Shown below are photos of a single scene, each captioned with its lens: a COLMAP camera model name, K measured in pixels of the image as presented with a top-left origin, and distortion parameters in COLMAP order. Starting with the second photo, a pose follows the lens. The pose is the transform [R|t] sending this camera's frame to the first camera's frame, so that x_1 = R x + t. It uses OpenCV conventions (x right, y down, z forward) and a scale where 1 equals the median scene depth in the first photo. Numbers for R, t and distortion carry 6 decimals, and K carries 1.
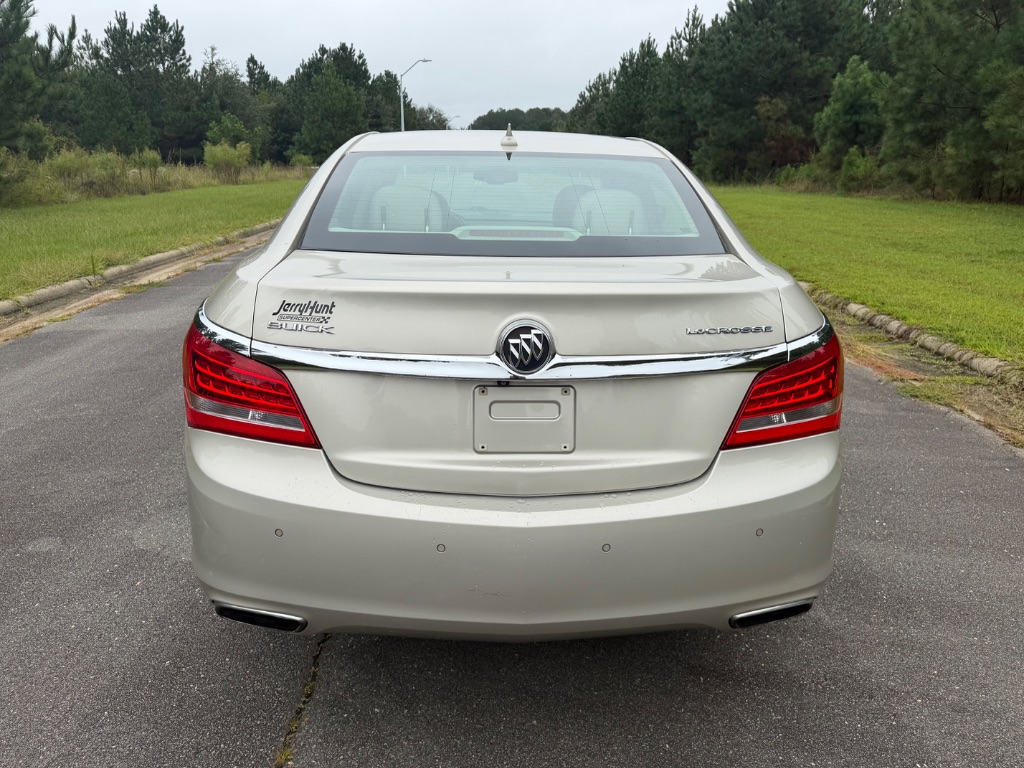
lens RADIAL K [[762.8, 0, 518.9], [0, 762.8, 385.1], [0, 0, 1]] dist [0.003474, -0.011165]
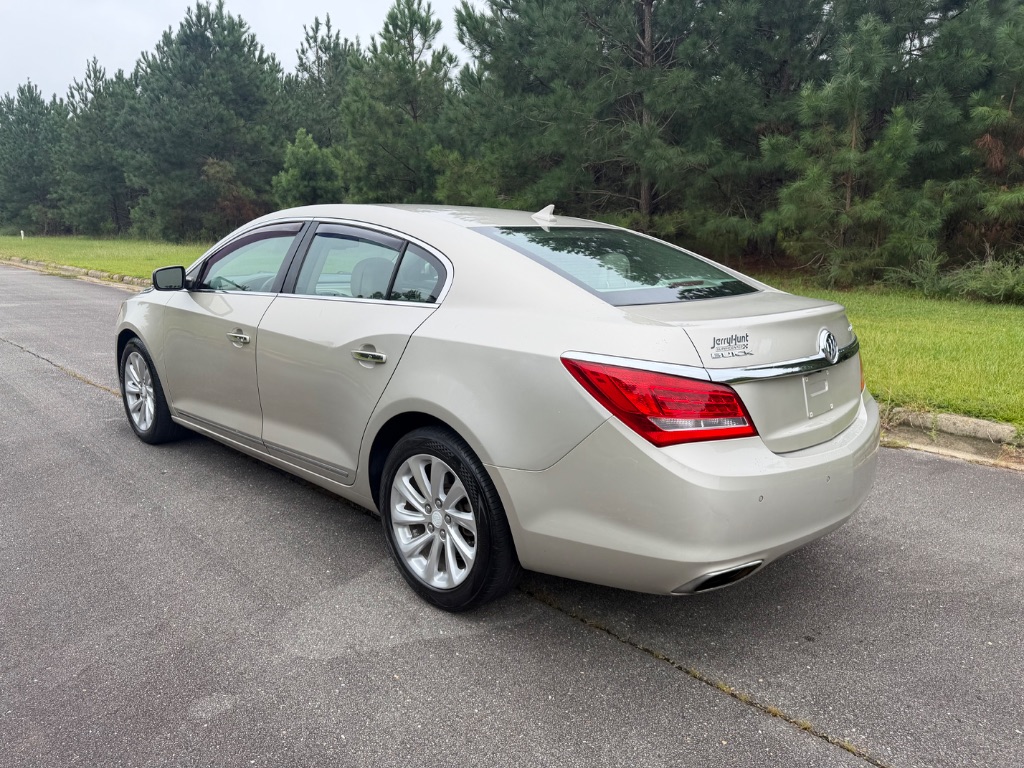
lens RADIAL K [[762.8, 0, 518.9], [0, 762.8, 385.1], [0, 0, 1]] dist [0.003474, -0.011165]
pose [[0.698224, -0.145563, 0.700924, -0.184499], [0.194453, 0.980861, 0.009995, -0.013131], [-0.688964, 0.129318, 0.713166, 0.033442]]
